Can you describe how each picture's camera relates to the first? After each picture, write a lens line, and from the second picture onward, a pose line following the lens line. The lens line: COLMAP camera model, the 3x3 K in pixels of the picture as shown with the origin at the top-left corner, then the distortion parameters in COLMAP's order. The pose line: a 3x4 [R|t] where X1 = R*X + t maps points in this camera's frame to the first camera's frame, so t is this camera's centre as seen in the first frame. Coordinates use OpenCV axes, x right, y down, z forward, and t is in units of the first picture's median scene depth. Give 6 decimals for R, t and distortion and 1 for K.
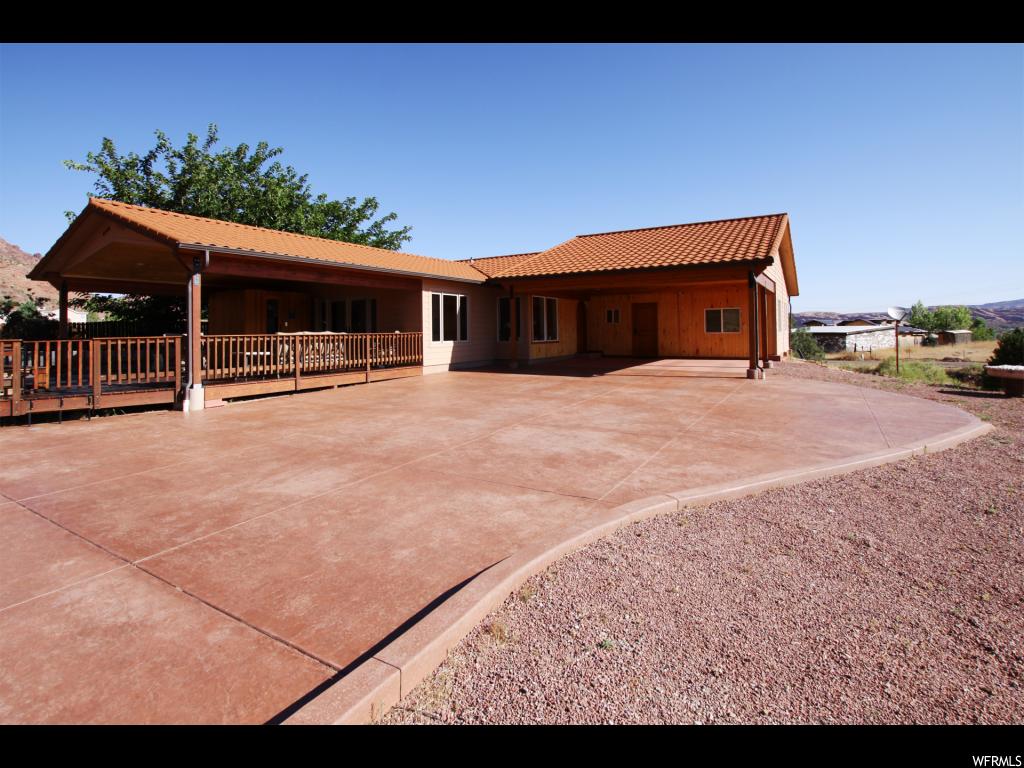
lens RADIAL K [[478.3, 0, 512.0], [0, 478.3, 384.0], [0, 0, 1]] dist [-0.030009, 0.000117]
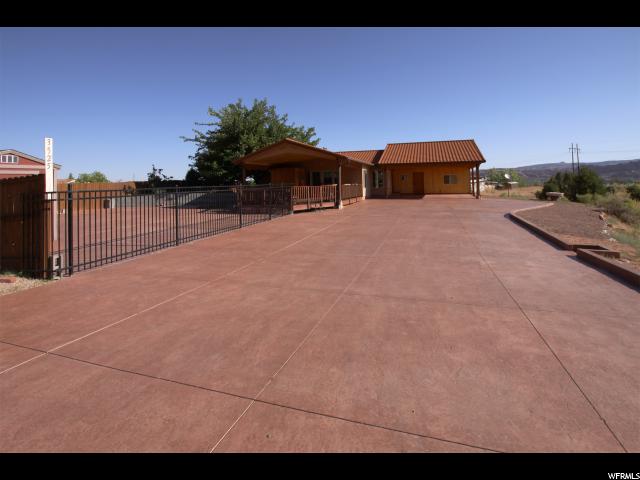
lens RADIAL K [[299.0, 0, 320.0], [0, 299.0, 240.0], [0, 0, 1]] dist [-0.030009, 0.000117]
pose [[0.977657, -0.055625, 0.202713, -0.684056], [0.042225, 0.996664, 0.069840, 0.068088], [-0.205921, -0.059720, 0.976745, -0.545579]]
